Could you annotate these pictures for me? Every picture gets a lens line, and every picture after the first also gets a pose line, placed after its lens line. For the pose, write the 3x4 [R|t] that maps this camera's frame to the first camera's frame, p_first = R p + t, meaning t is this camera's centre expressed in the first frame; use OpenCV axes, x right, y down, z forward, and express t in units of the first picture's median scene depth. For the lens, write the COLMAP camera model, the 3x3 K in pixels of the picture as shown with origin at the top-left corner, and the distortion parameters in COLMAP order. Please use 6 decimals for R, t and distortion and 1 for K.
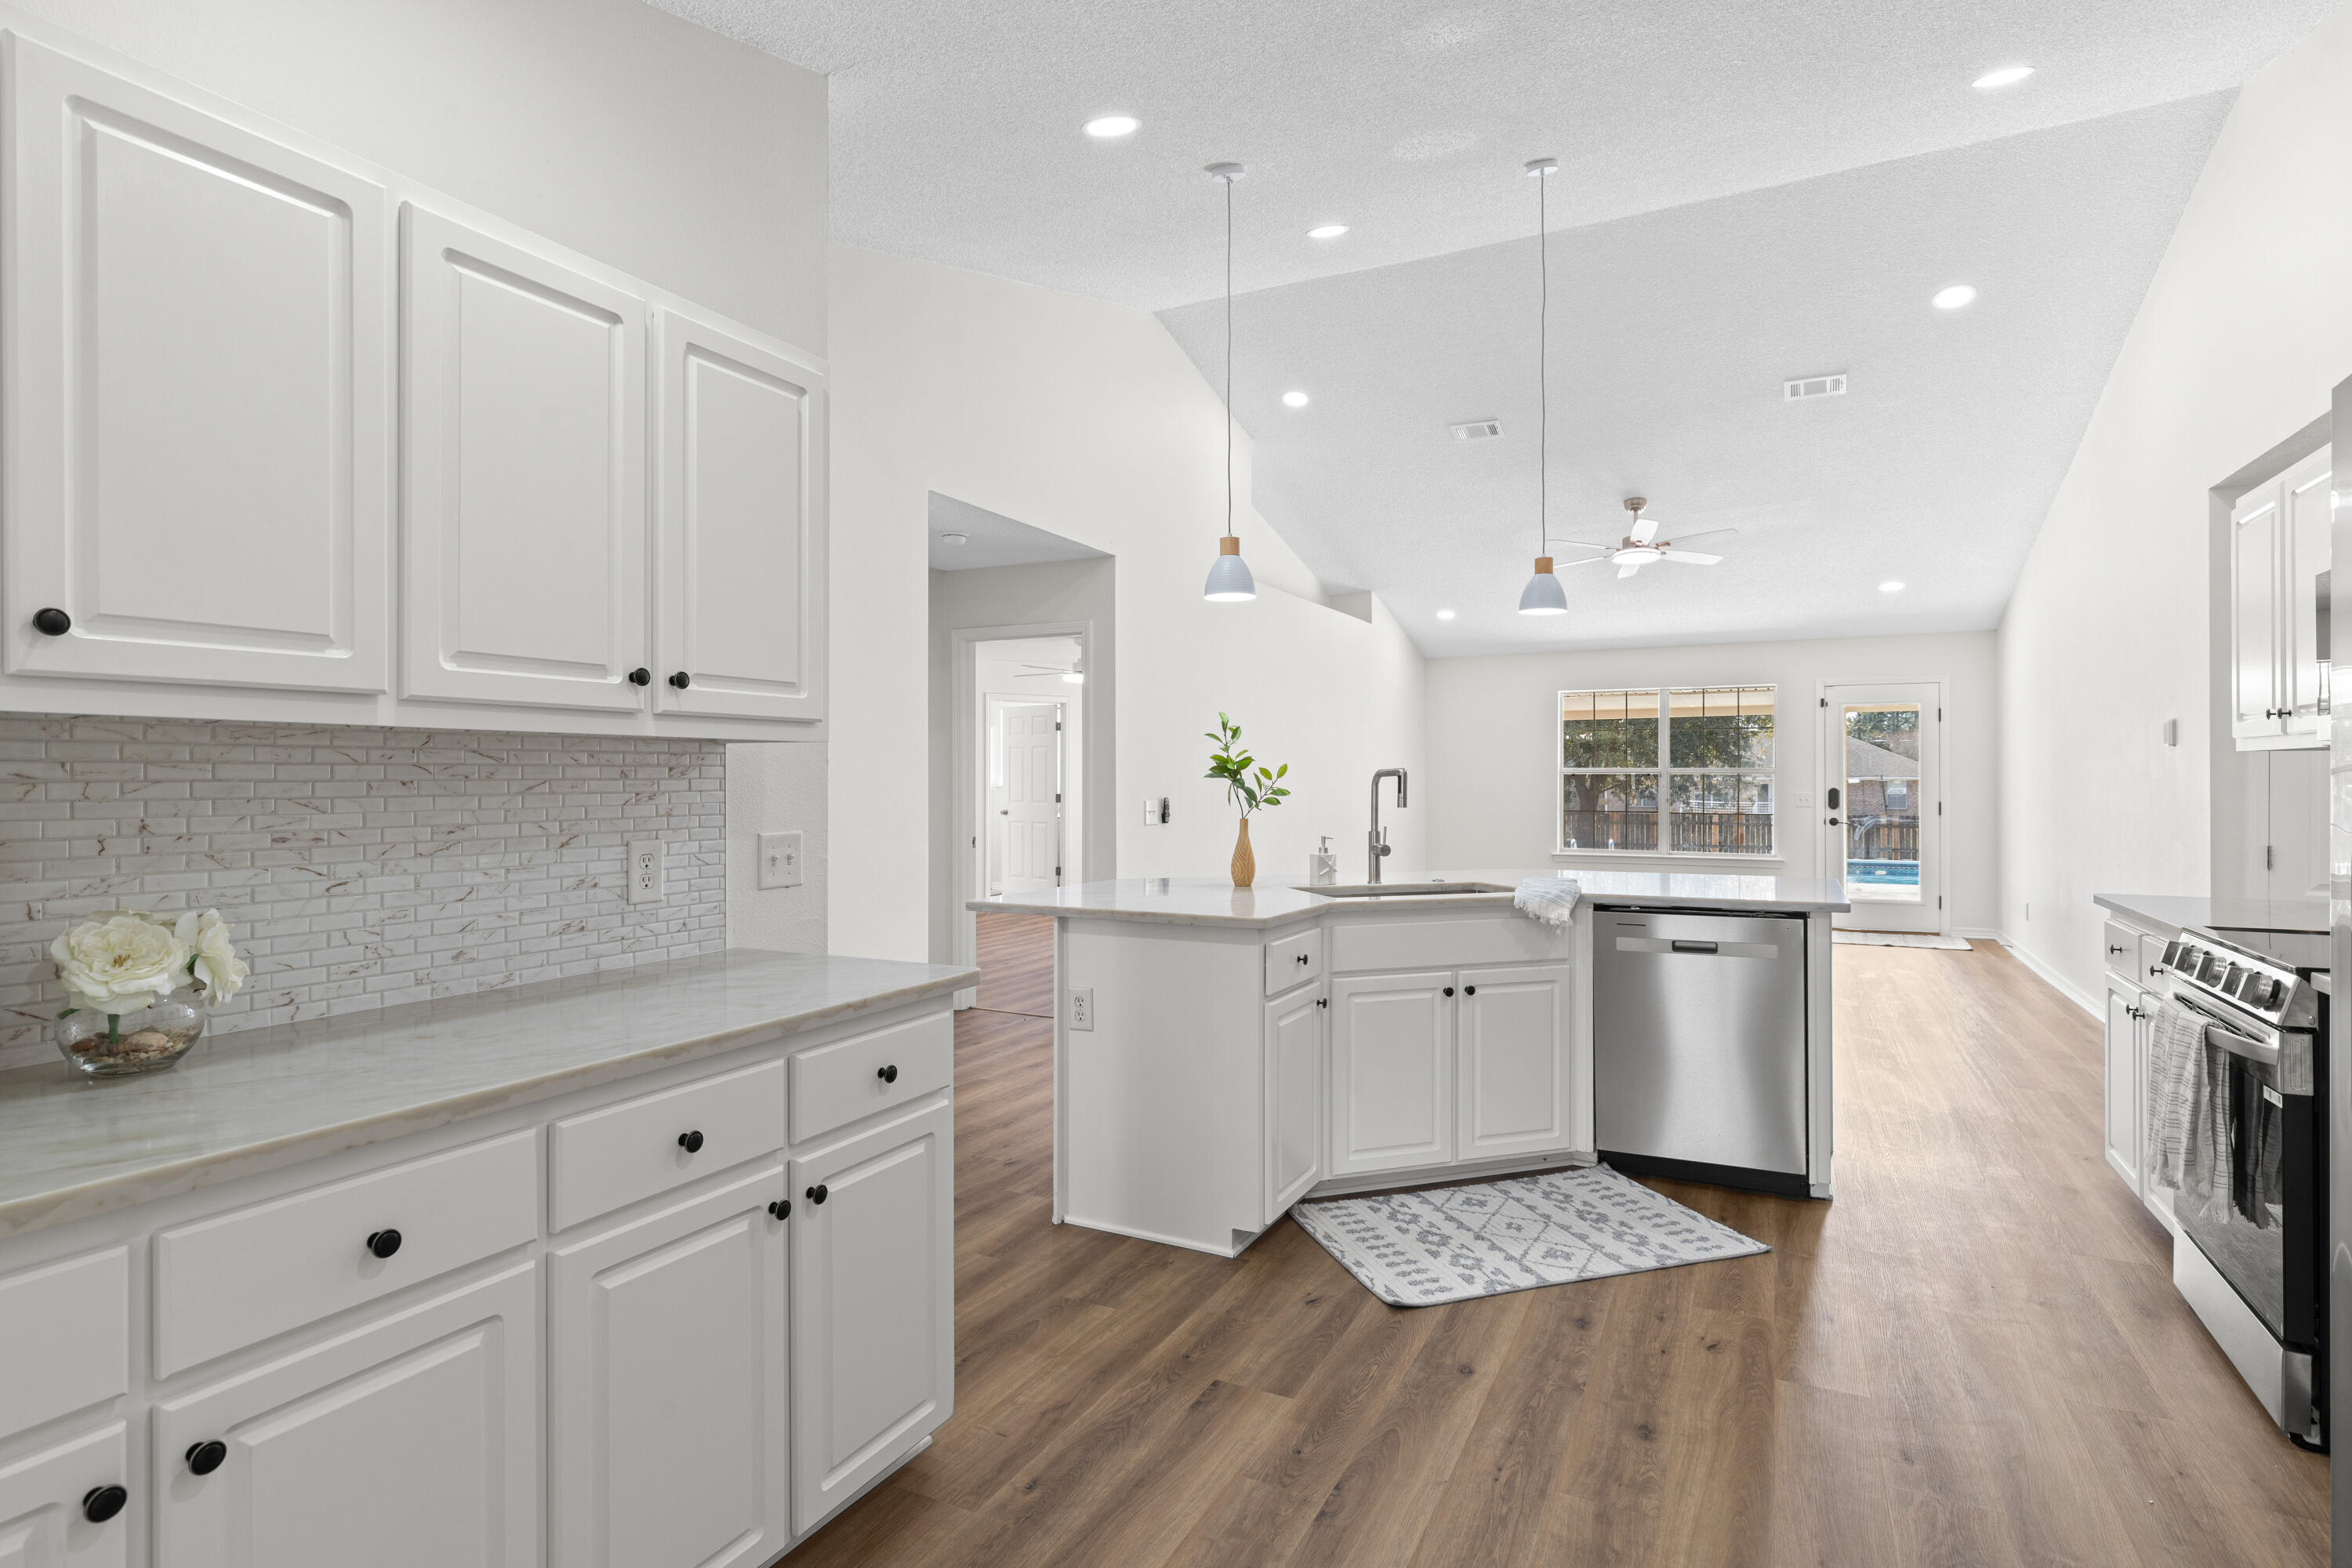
lens RADIAL K [[1184.9, 0, 1186.4], [0, 1184.9, 772.2], [0, 0, 1]] dist [0.005674, -0.000108]
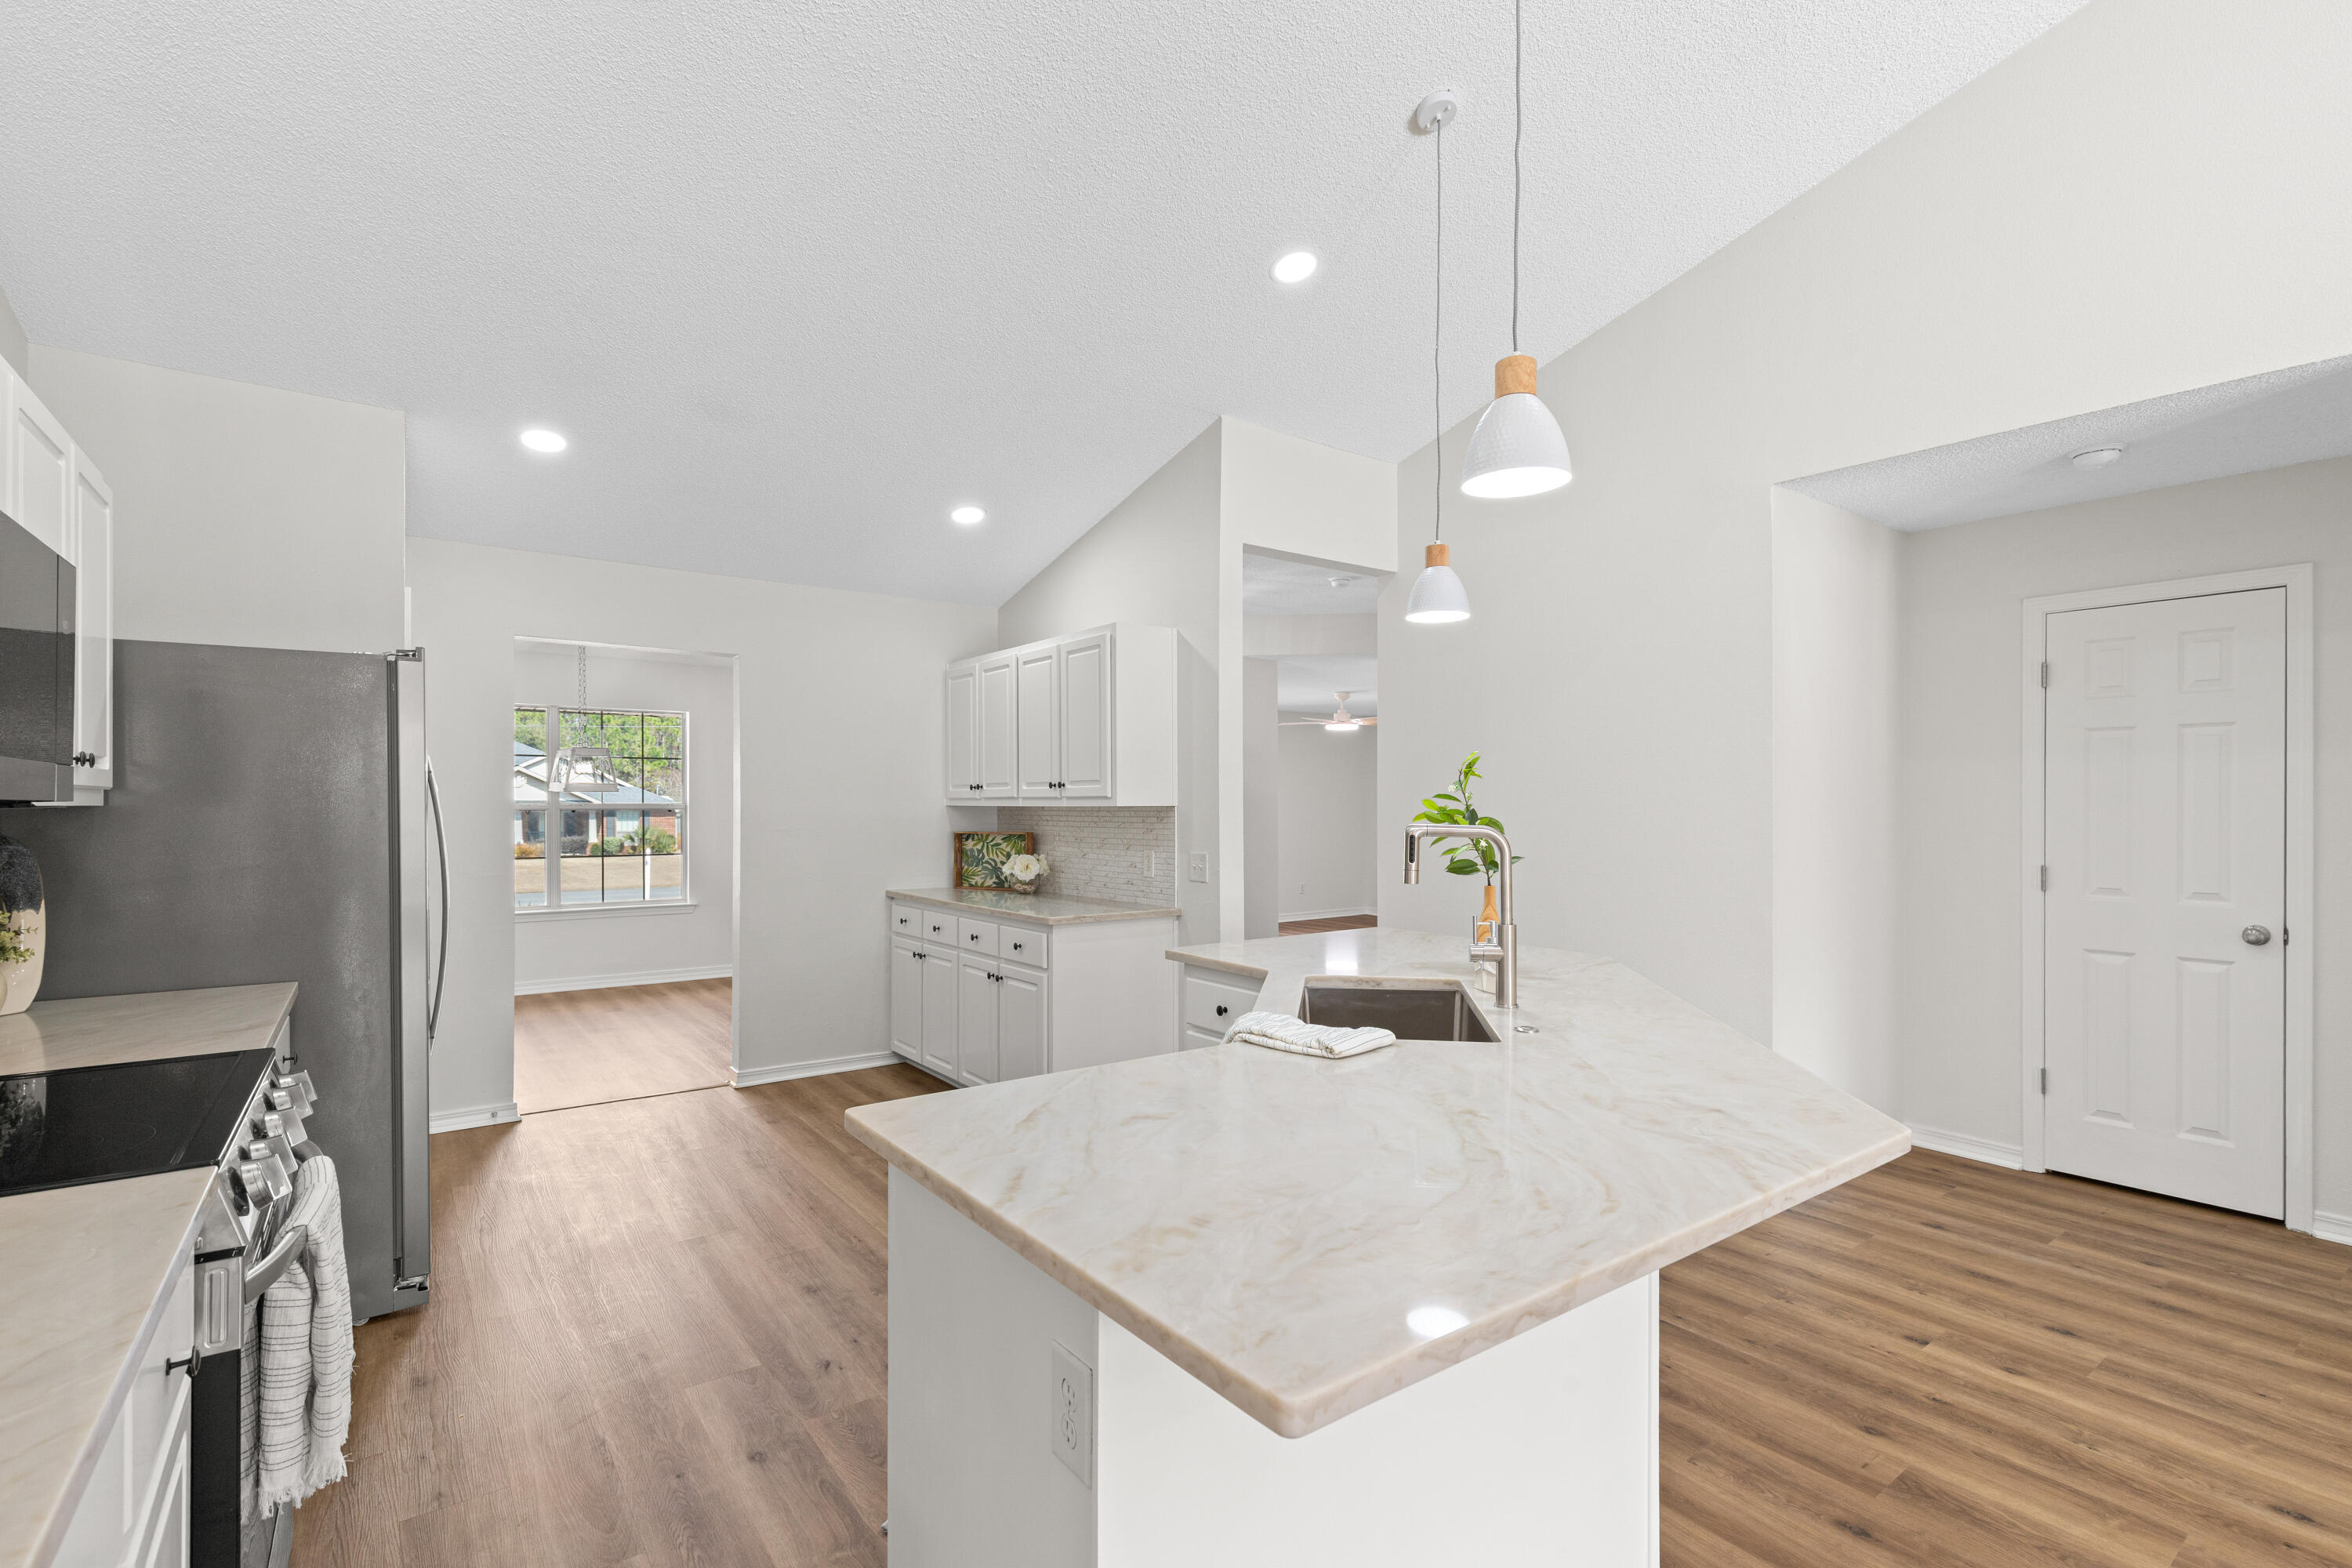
lens RADIAL K [[1062.7, 0, 1176.9], [0, 1062.7, 807.3], [0, 0, 1]] dist [0.003289, 0.000035]
pose [[-0.452468, 0.002660, -0.891777, 0.864133], [0.006409, 0.999979, -0.000269, -0.014667], [0.891758, -0.005837, -0.452475, 1.284362]]
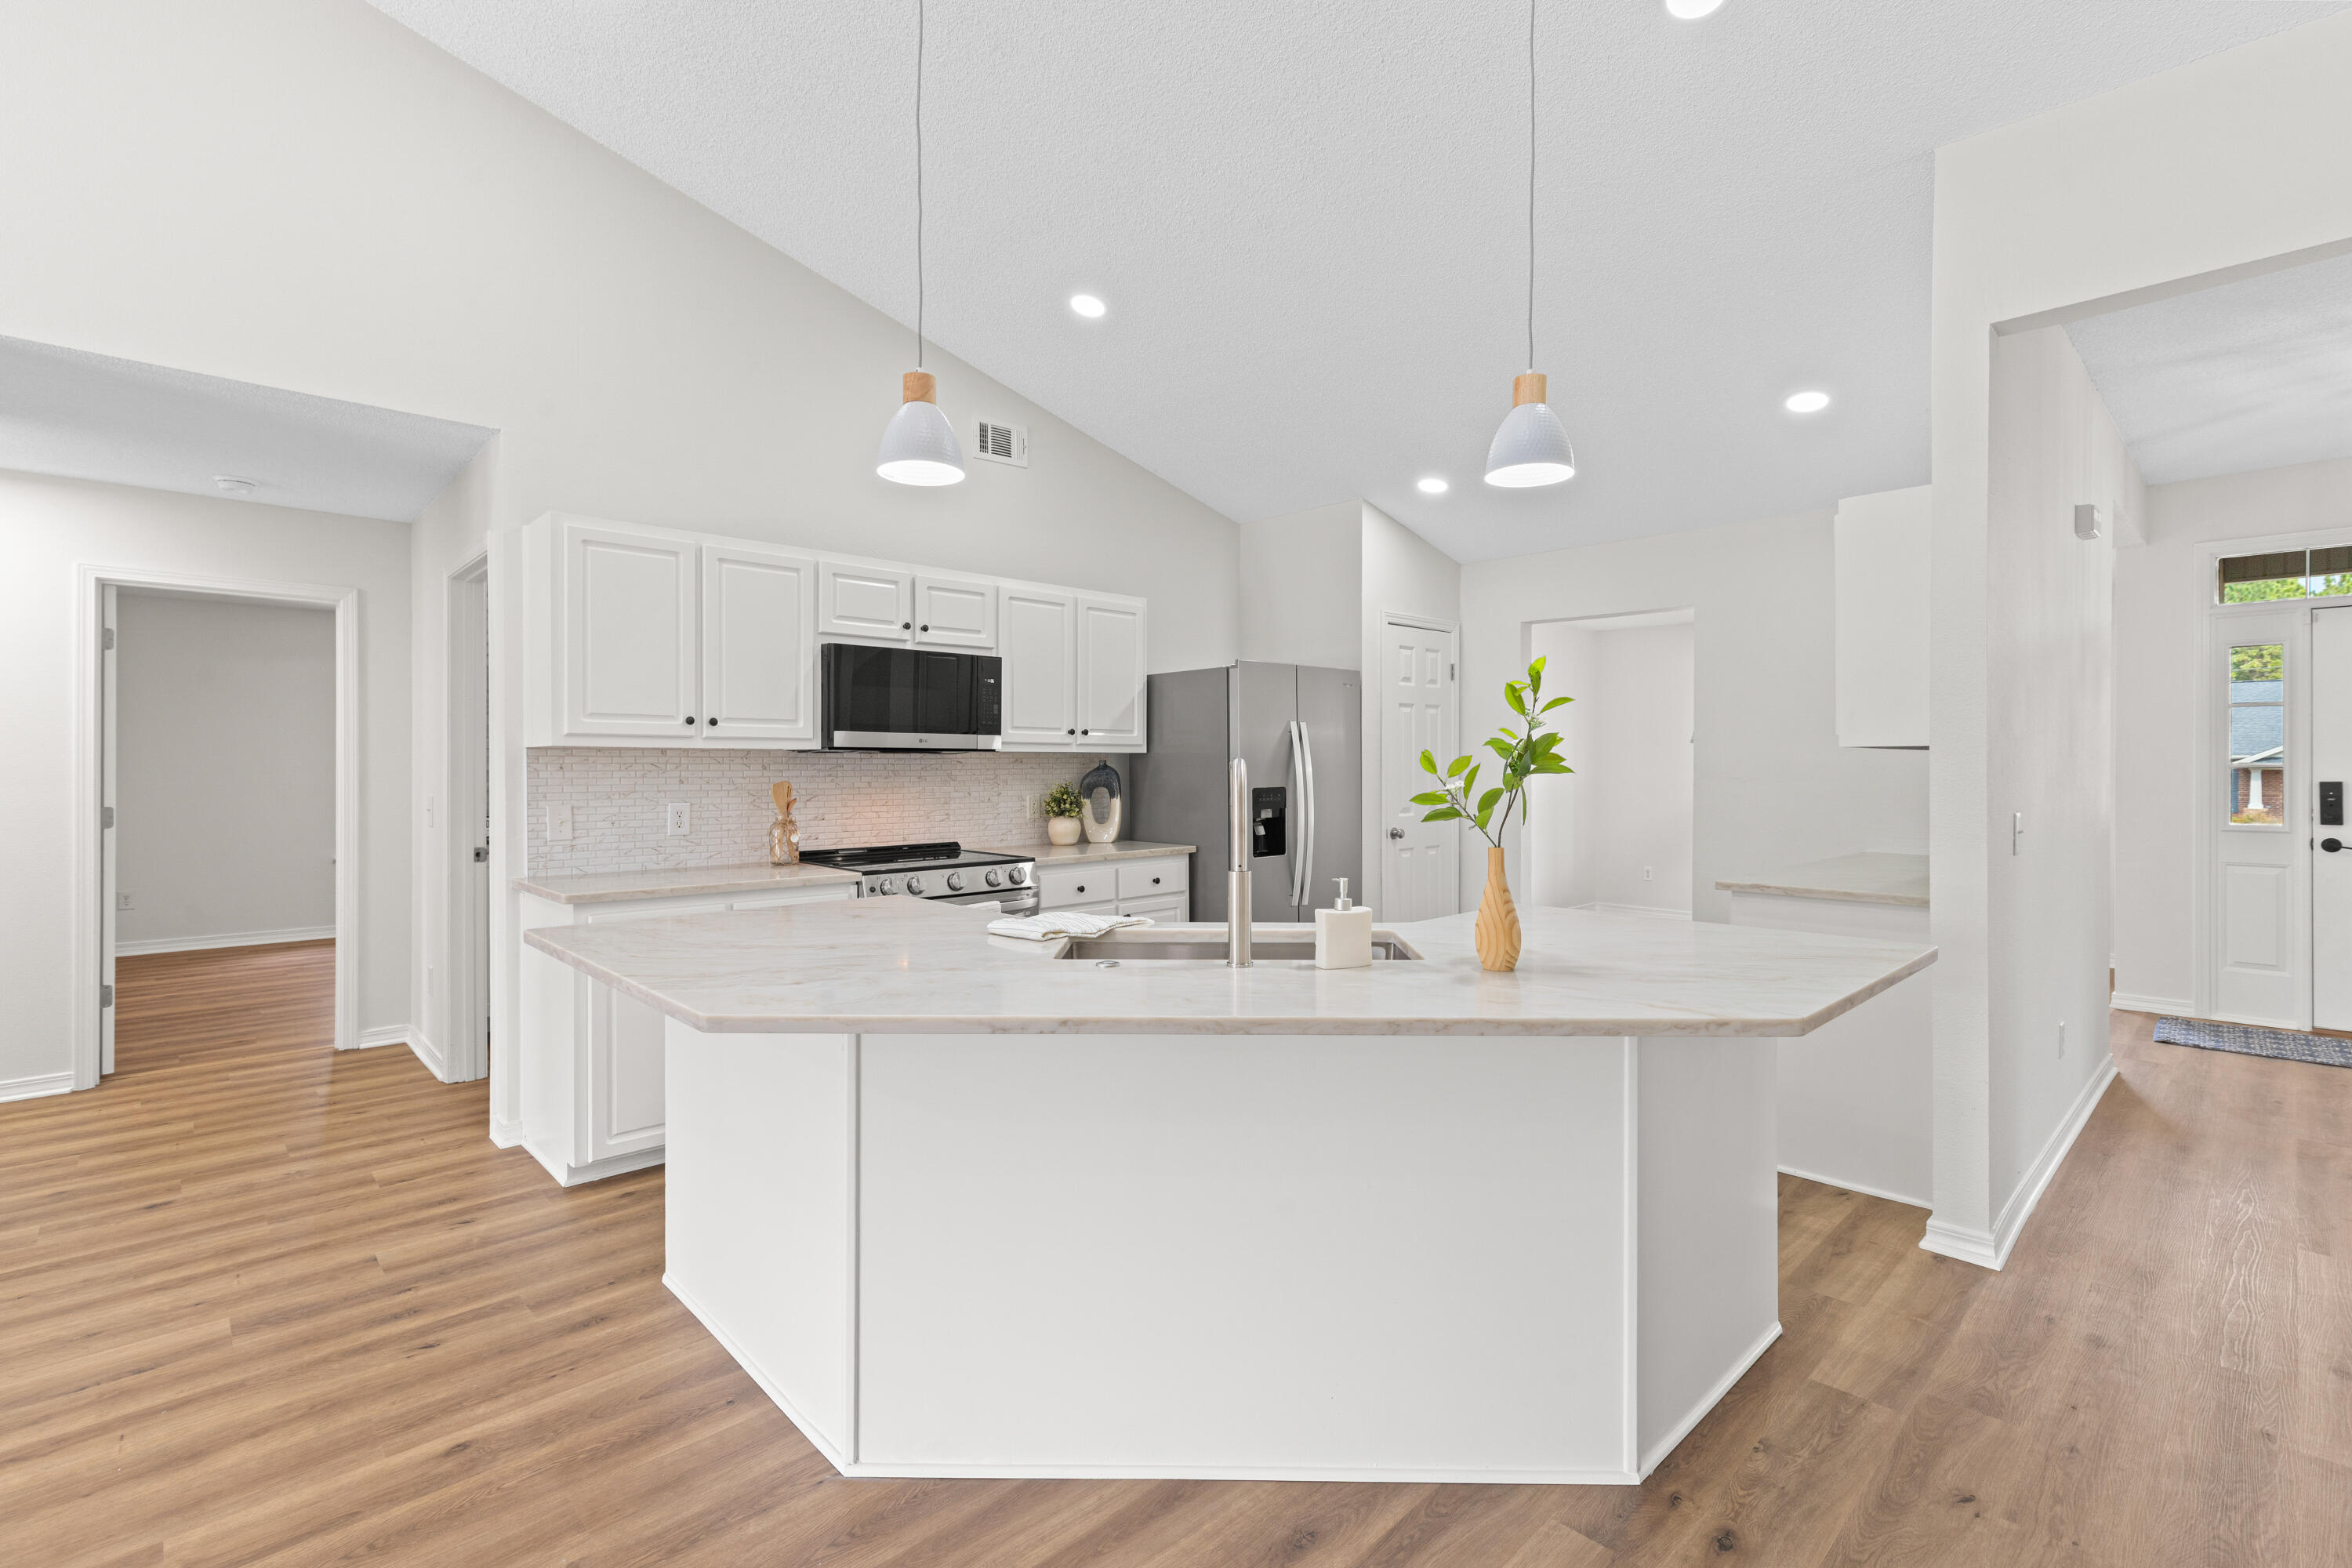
lens RADIAL K [[1062.7, 0, 1176.9], [0, 1062.7, 807.3], [0, 0, 1]] dist [0.003289, 0.000035]
pose [[-0.942280, -0.012792, 0.334580, 0.024461], [-0.000447, 0.999317, 0.036947, 0.001387], [-0.334824, 0.034665, -0.941643, 1.709959]]
